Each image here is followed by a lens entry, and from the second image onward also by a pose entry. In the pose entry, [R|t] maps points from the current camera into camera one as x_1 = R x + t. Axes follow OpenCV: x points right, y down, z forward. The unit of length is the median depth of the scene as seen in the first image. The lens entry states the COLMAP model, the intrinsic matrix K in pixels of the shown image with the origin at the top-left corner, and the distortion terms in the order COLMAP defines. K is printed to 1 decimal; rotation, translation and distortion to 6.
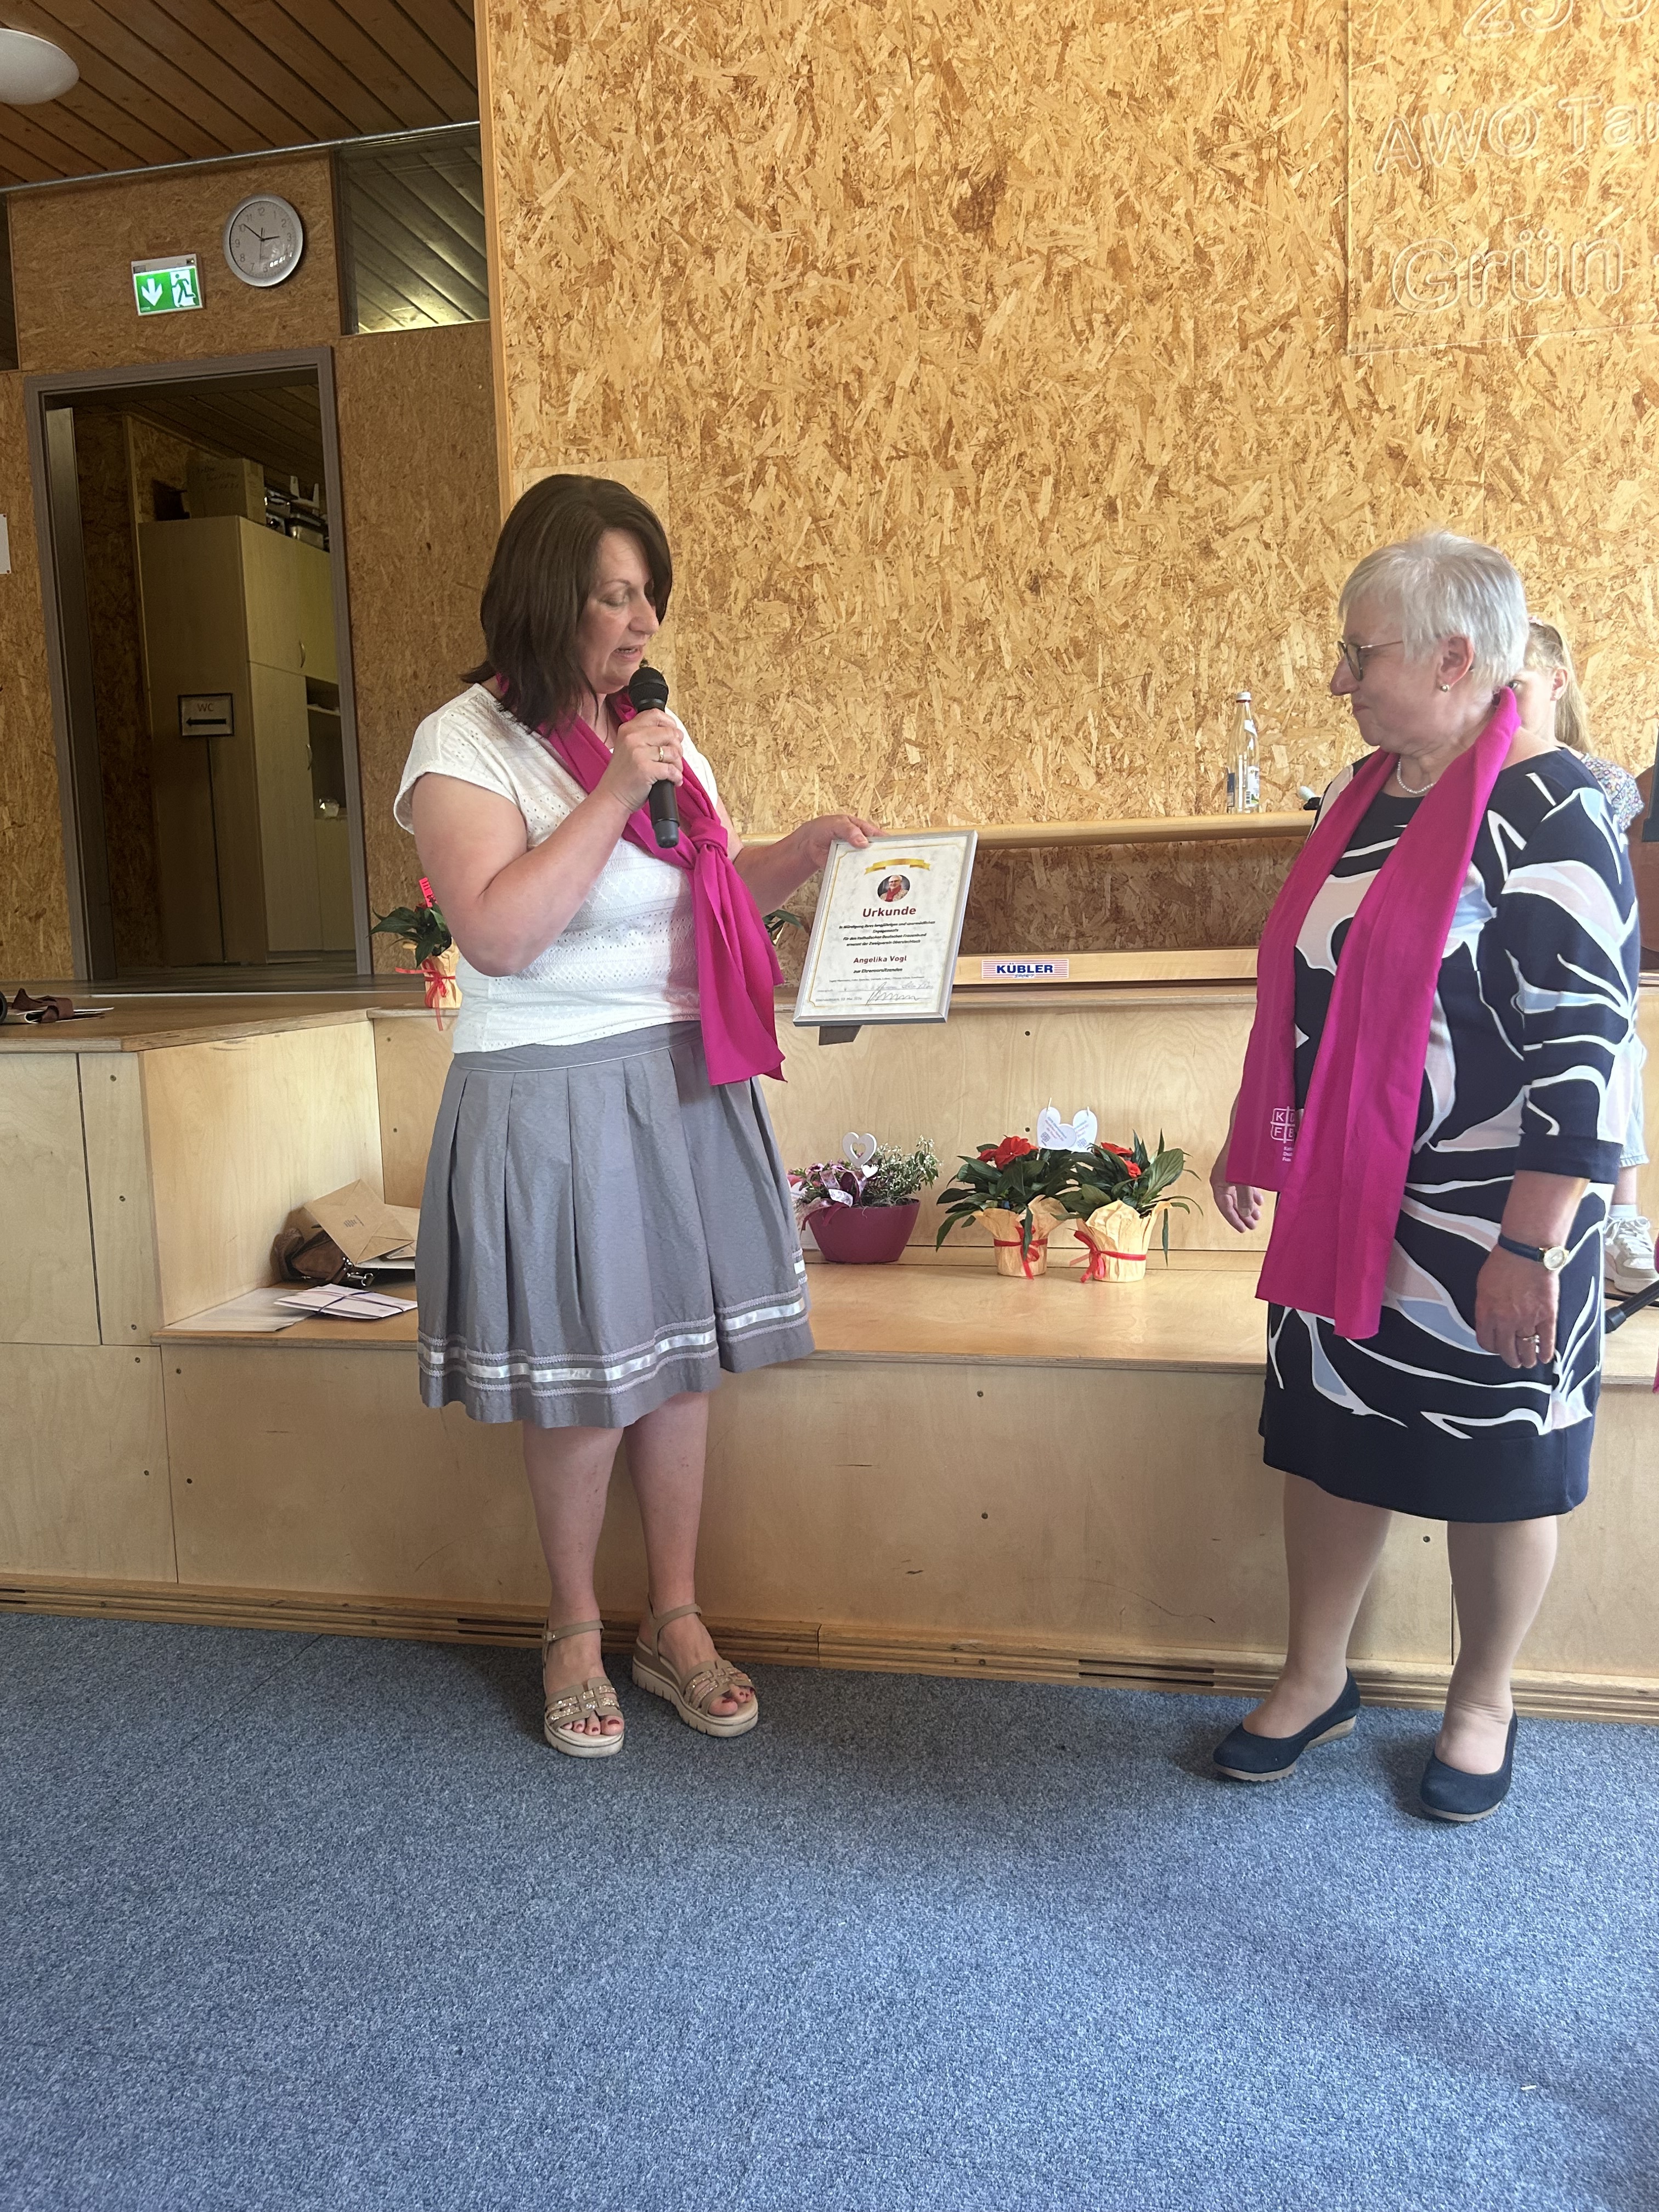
lens RADIAL K [[1682.0, 0, 843.6], [0, 1682.0, 1120.8], [0, 0, 1]] dist [0.032582, -0.035003]
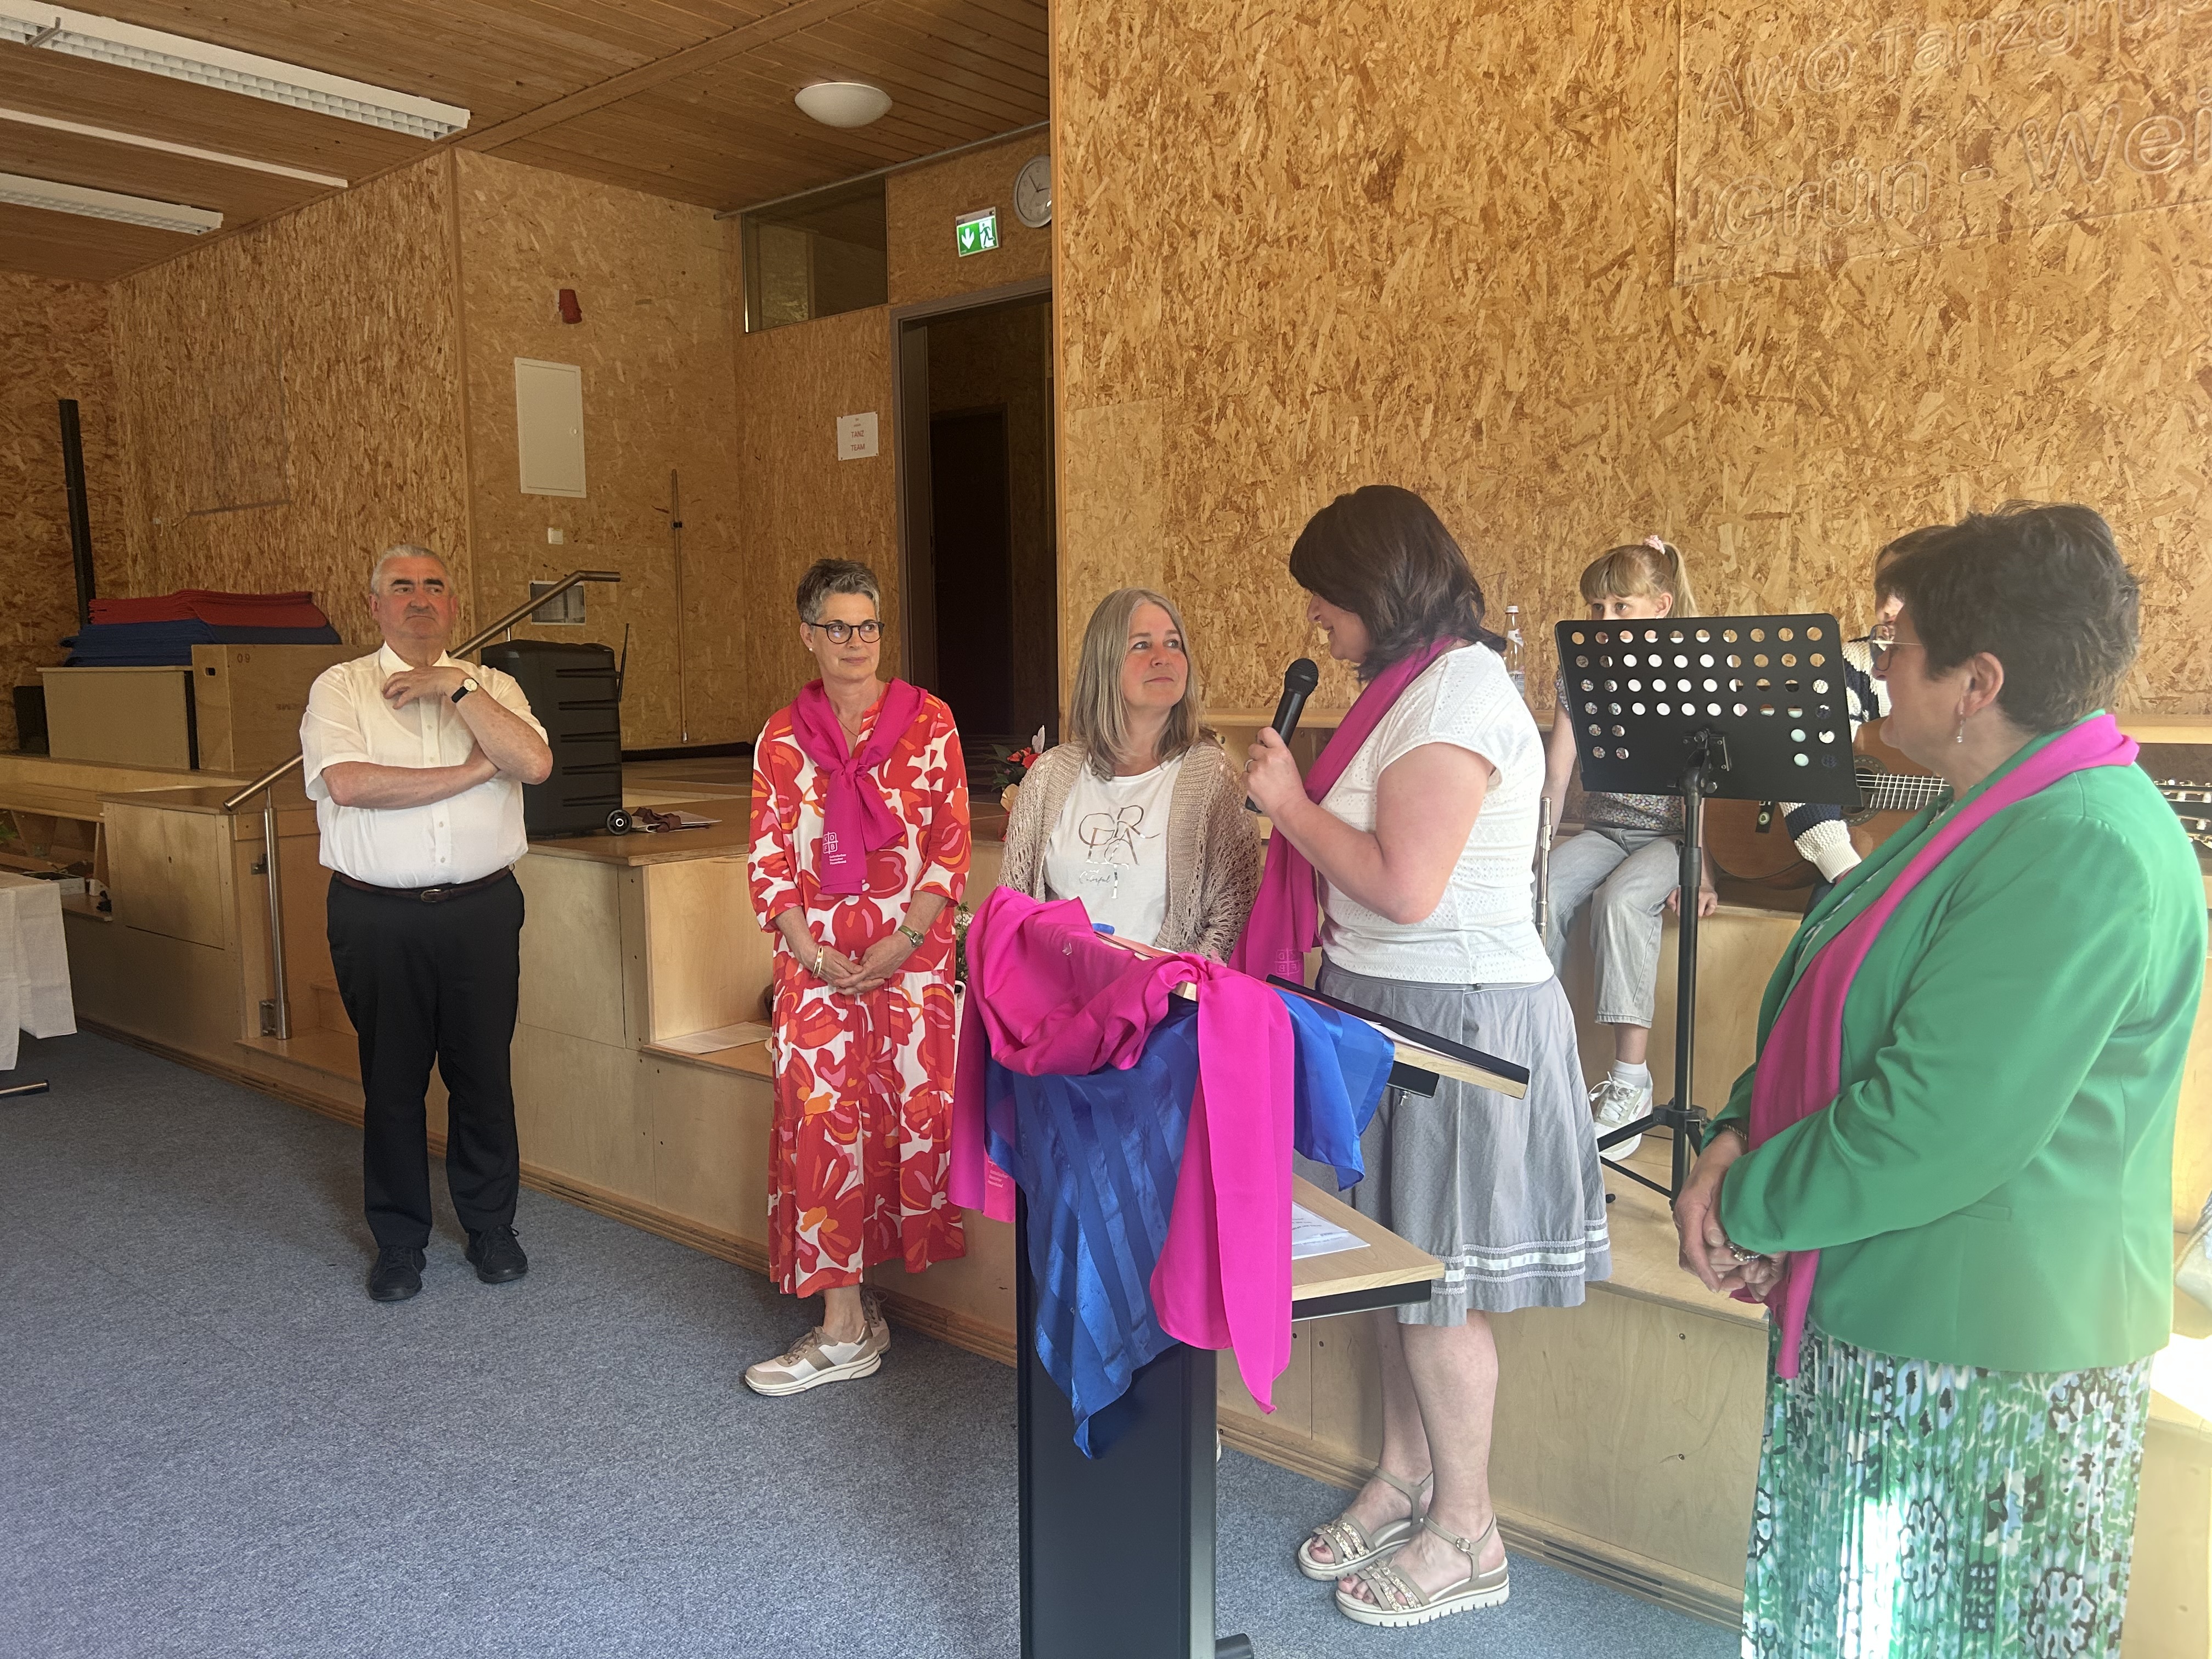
lens RADIAL K [[1682.0, 0, 1089.5], [0, 1682.0, 844.3], [0, 0, 1]] dist [0.032582, -0.035003]
pose [[0.873468, 0.070601, -0.481735, 0.500926], [-0.070172, 0.997355, 0.018934, -0.085766], [0.481797, 0.017266, 0.876112, -0.124592]]
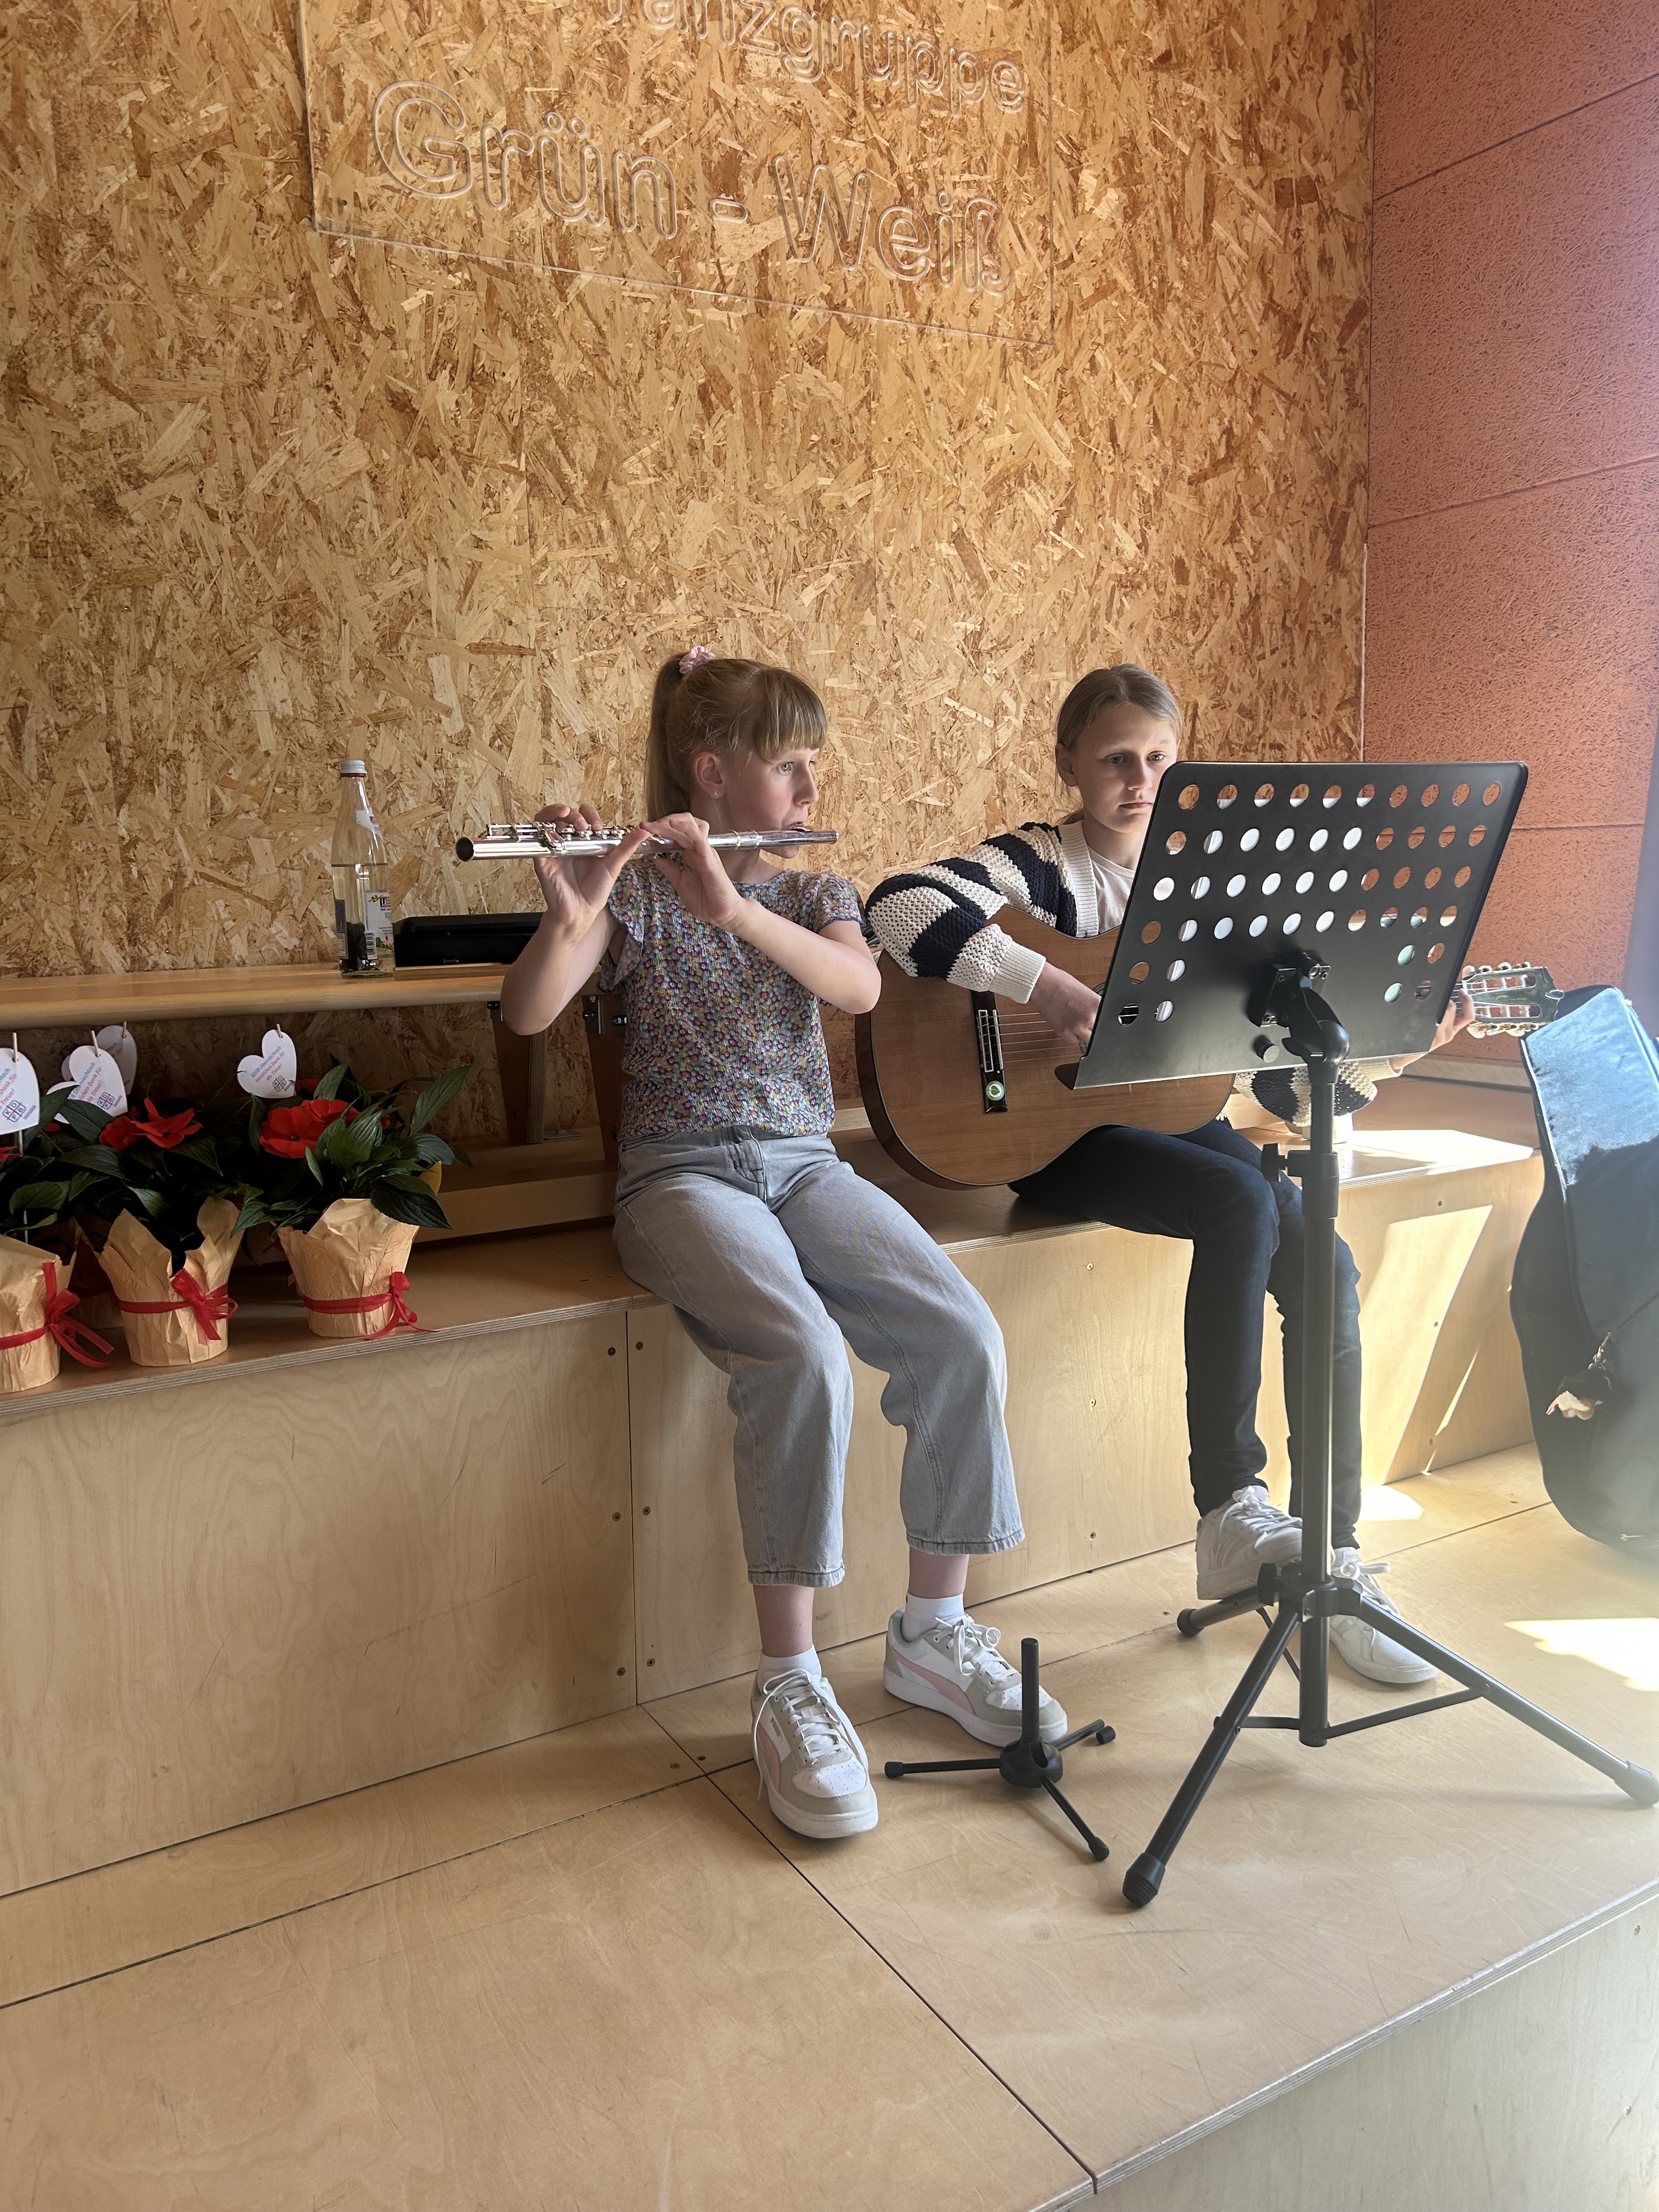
lens RADIAL K [[1682.0, 0, 835.7], [0, 1682.0, 1115.4], [0, 0, 1]] dist [0.032582, -0.035003]
pose [[0.738786, -0.090622, 0.667819, -0.011877], [0.086057, 0.995492, 0.039884, -0.126821], [-0.668423, 0.028005, 0.743254, 0.394243]]
